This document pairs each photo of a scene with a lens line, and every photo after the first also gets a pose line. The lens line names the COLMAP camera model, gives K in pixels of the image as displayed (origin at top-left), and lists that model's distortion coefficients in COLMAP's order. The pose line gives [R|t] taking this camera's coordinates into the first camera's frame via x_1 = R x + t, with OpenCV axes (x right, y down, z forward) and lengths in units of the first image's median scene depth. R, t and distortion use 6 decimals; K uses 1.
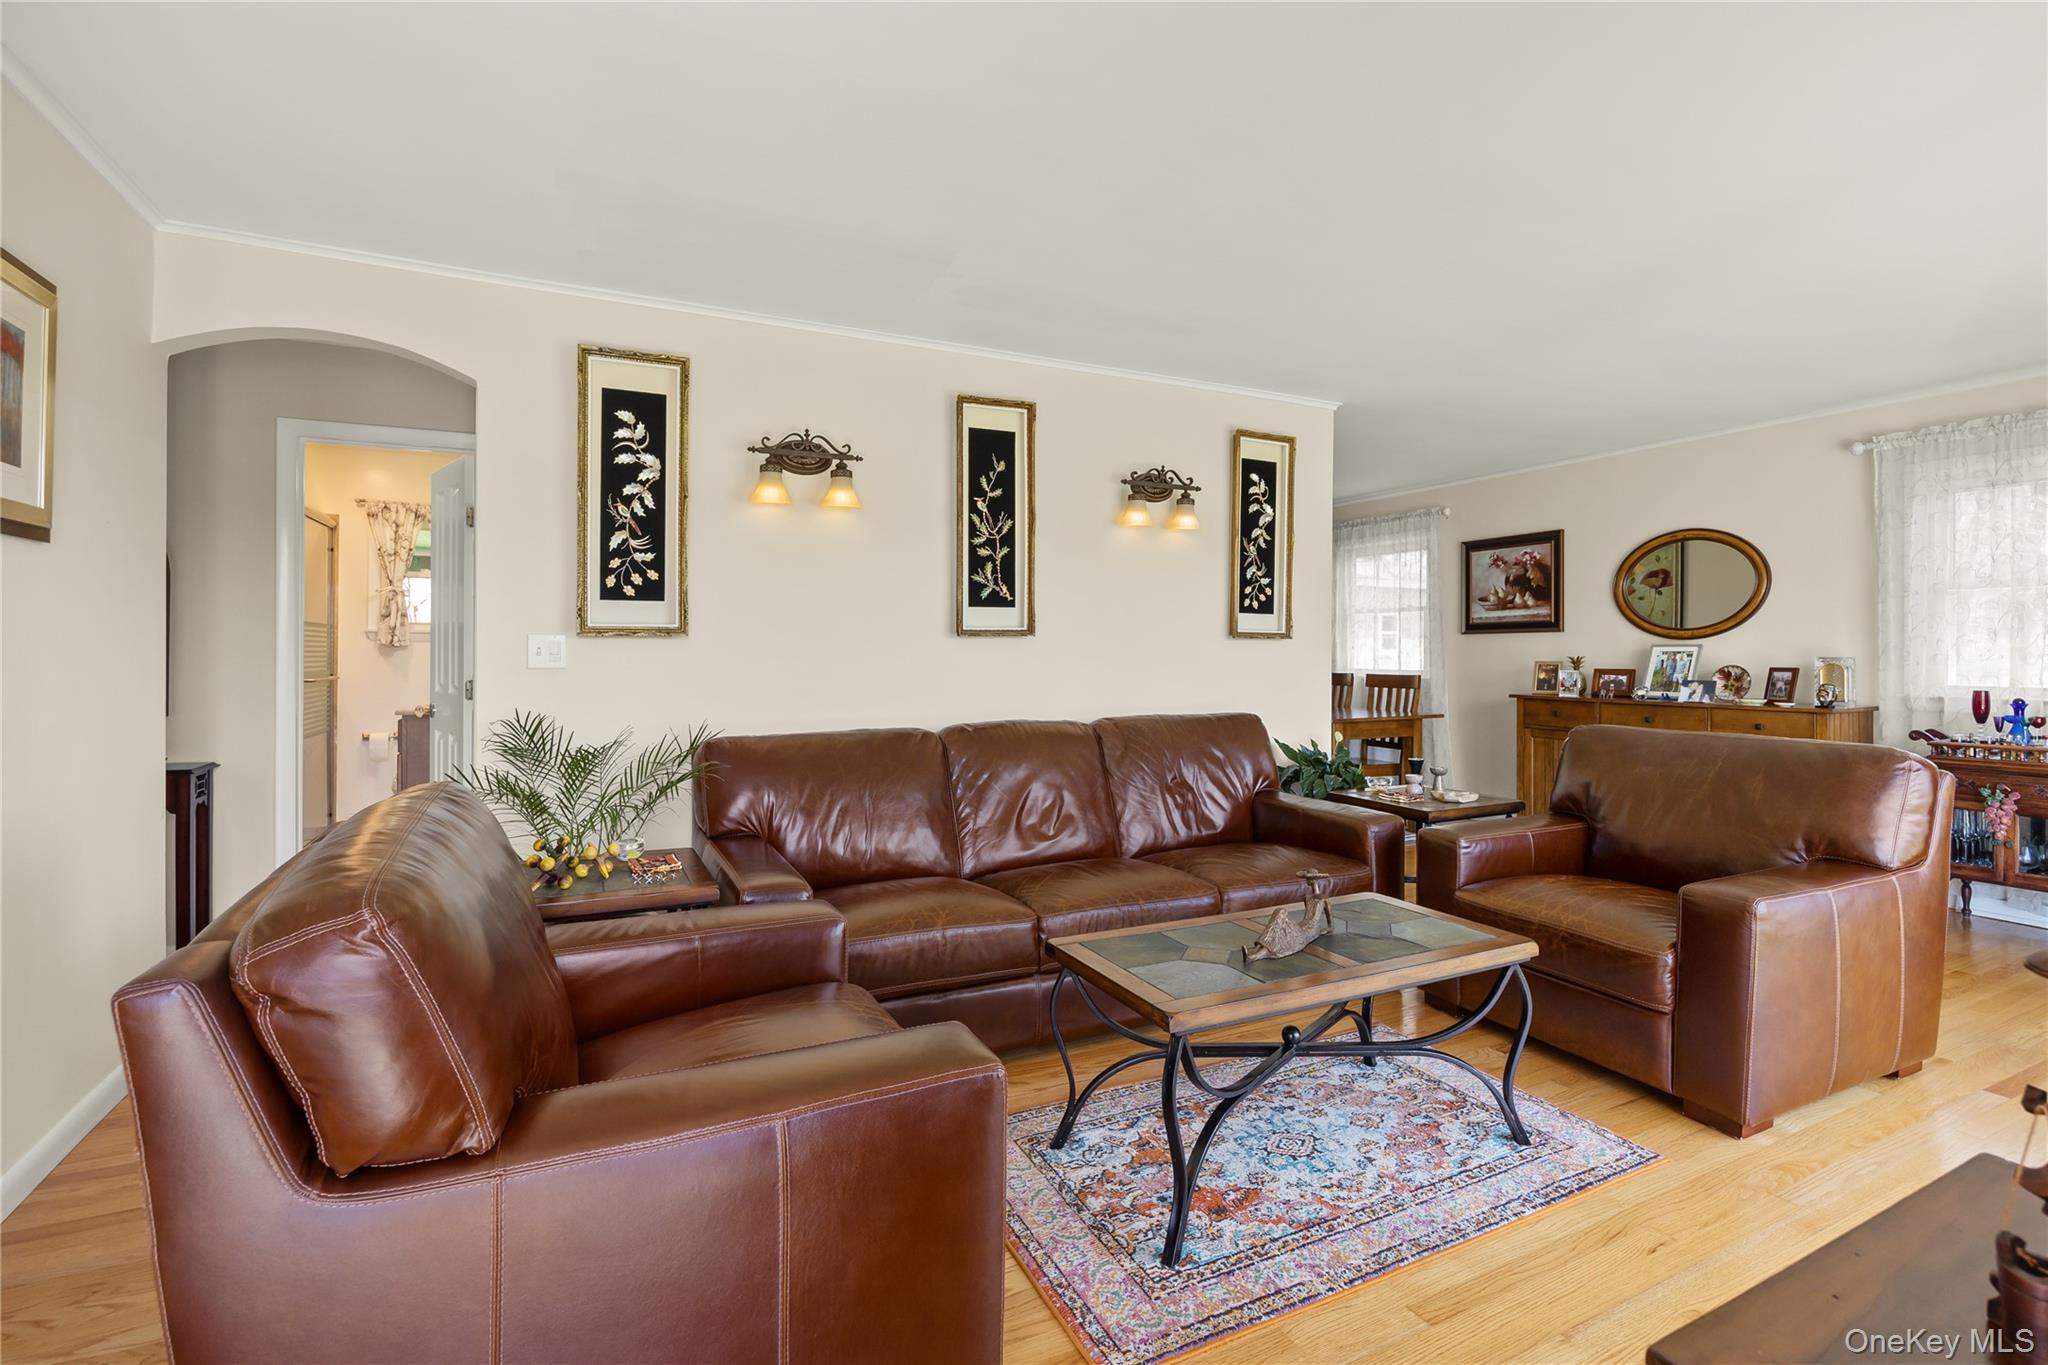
lens RADIAL K [[941.5, 0, 1026.2], [0, 941.5, 642.6], [0, 0, 1]] dist [-0.014273, 0.000045]
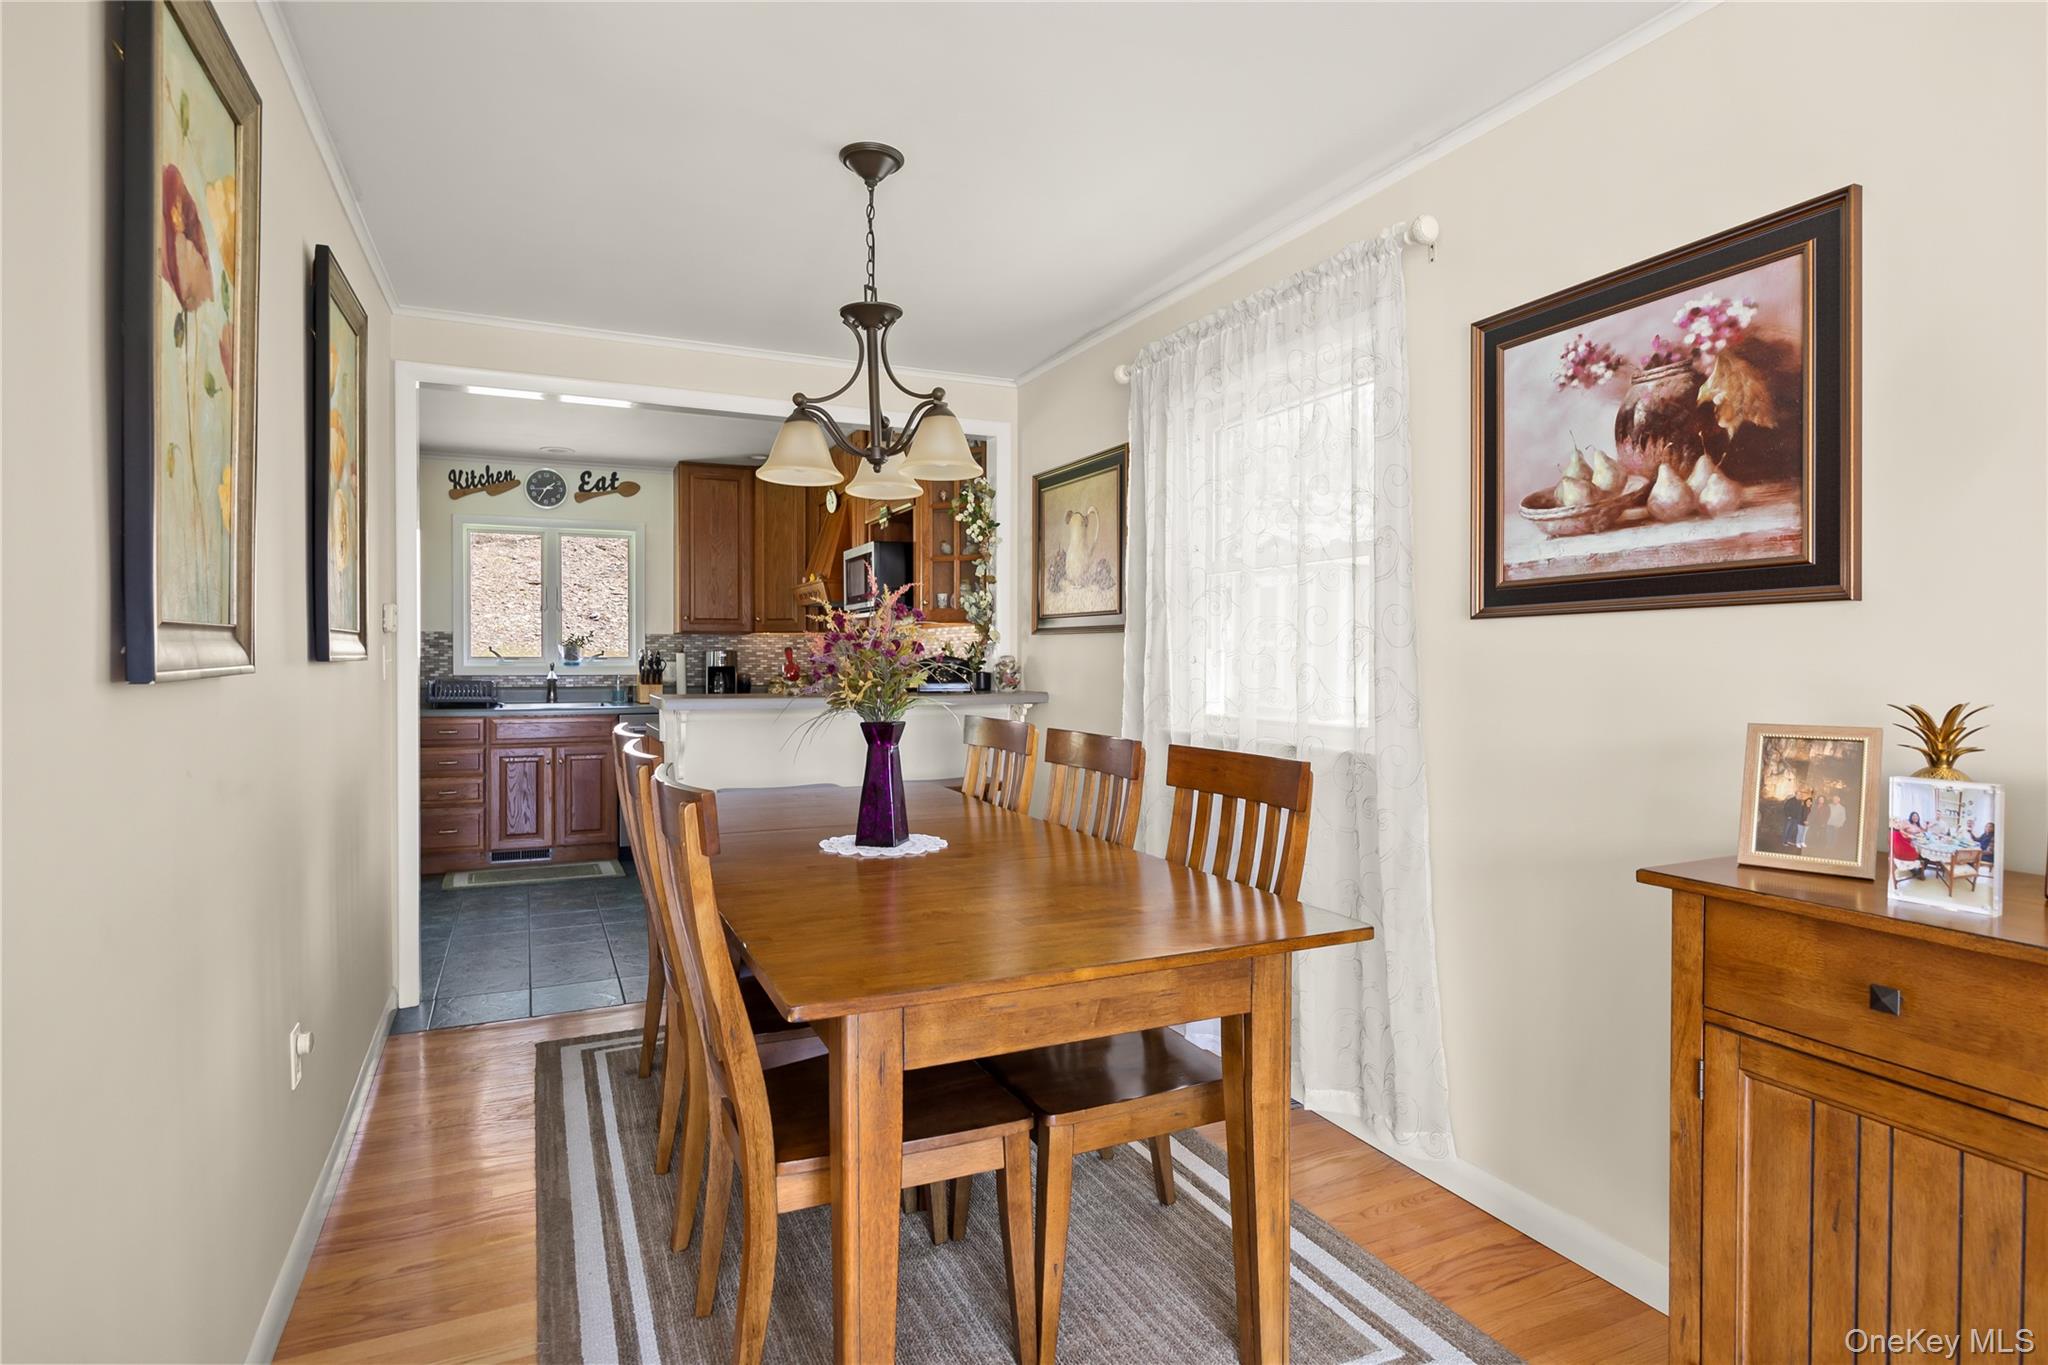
lens RADIAL K [[1074.0, 0, 1012.5], [0, 1074.0, 655.1], [0, 0, 1]] dist [-0.000471, 0.000216]
pose [[0.999315, -0.001848, -0.036958, 0.345731], [0.001951, 0.999994, 0.002748, 0.001424], [0.036952, -0.002818, 0.999313, 0.679880]]
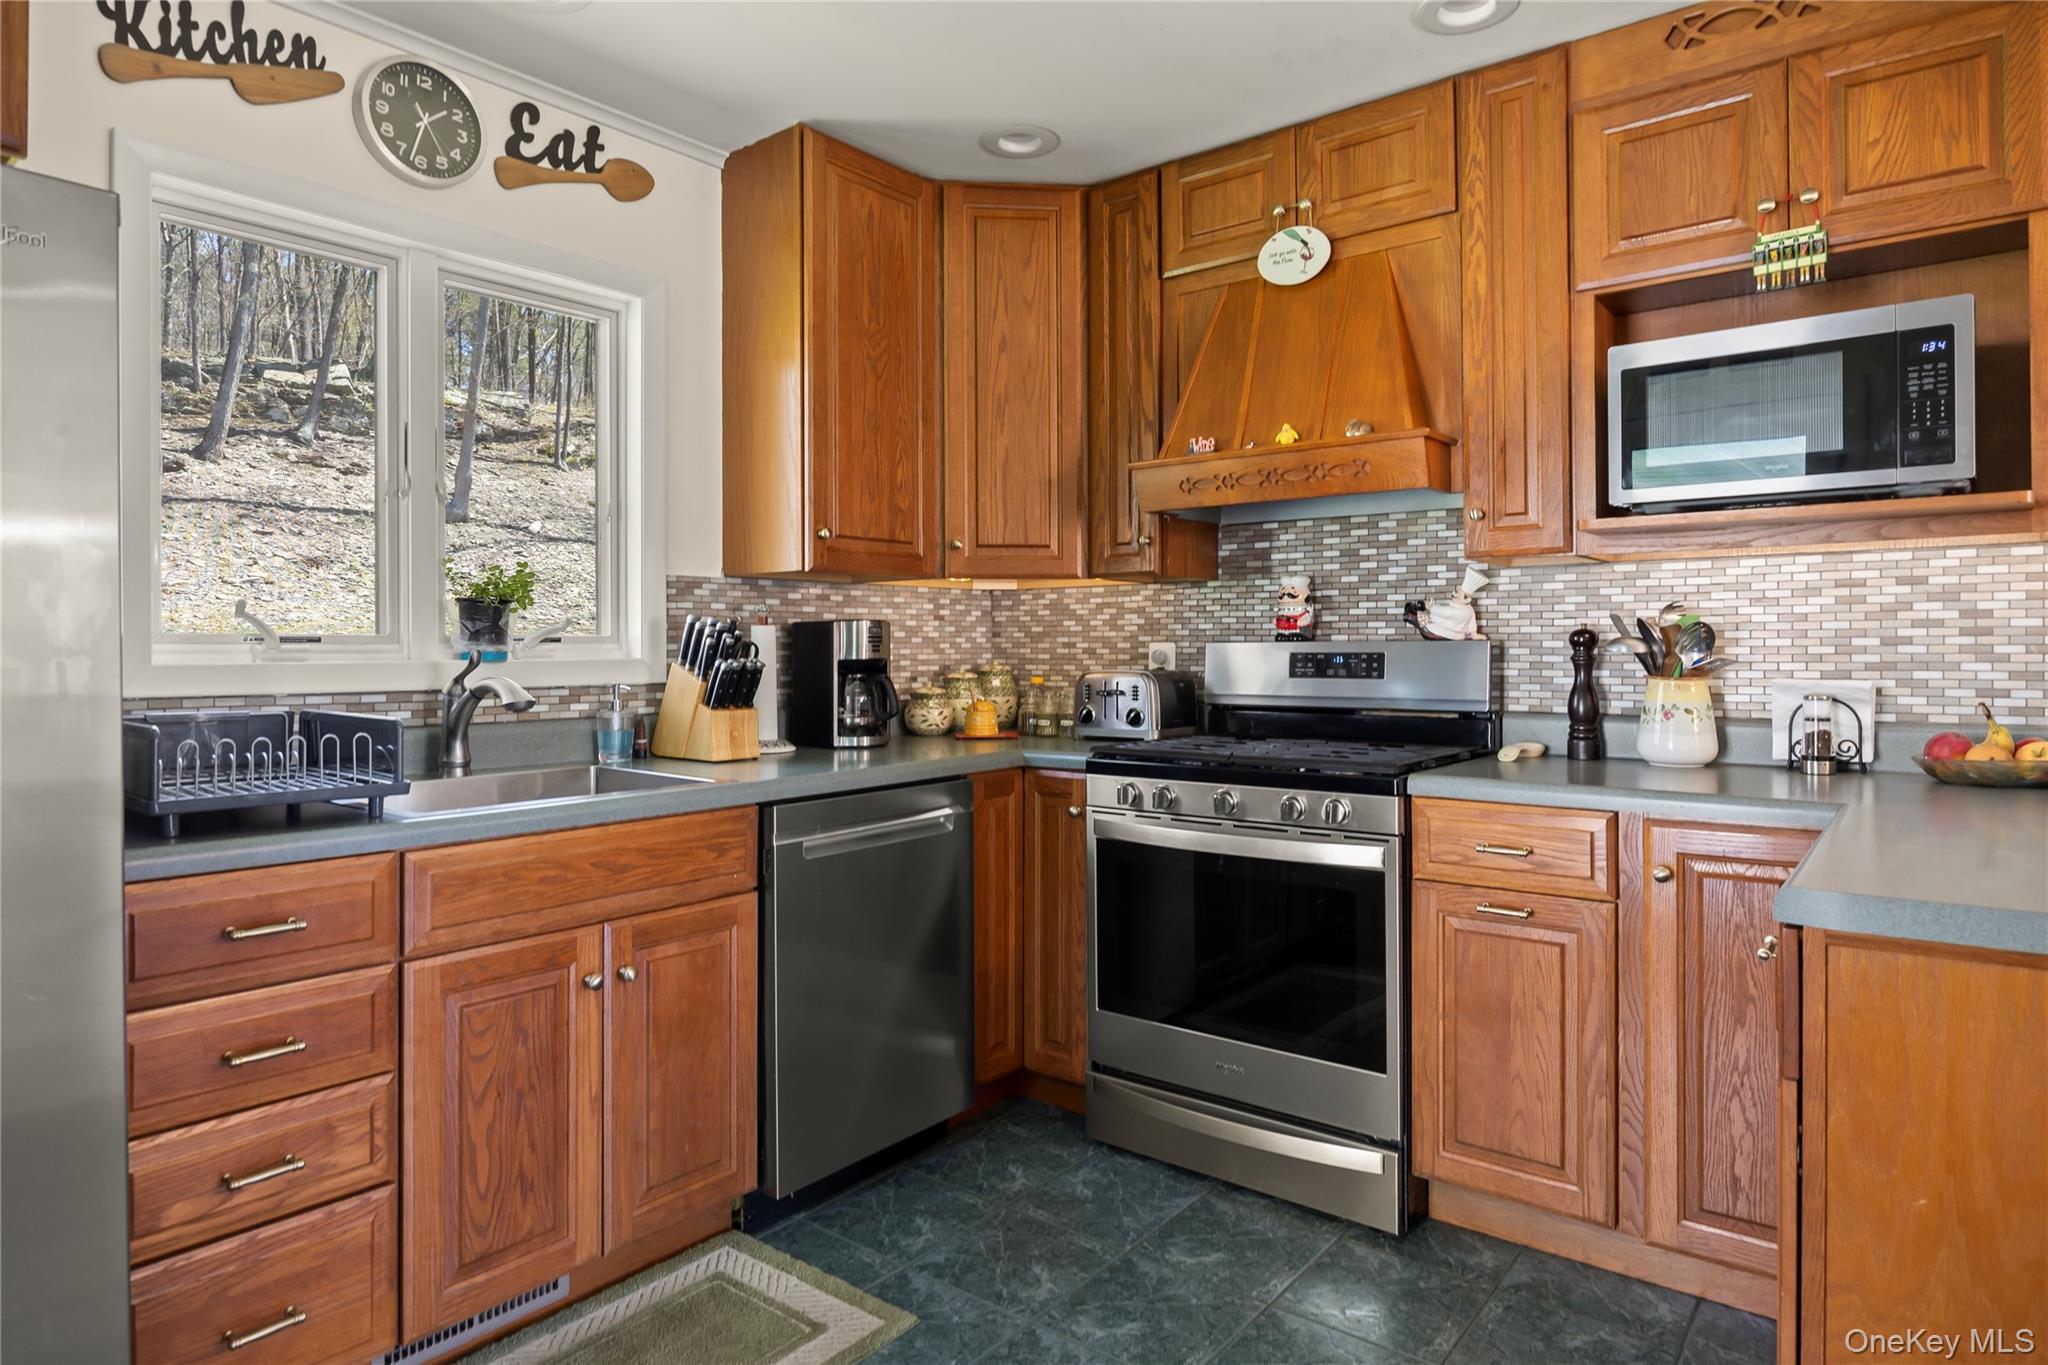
lens RADIAL K [[1190.3, 0, 1027.8], [0, 1190.3, 655.6], [0, 0, 1]] dist [-0.010885, 0.000597]
pose [[0.908776, -0.008013, 0.417208, -0.128638], [0.004950, 0.999952, 0.008424, 0.009876], [-0.417255, -0.005591, 0.908772, 1.280584]]
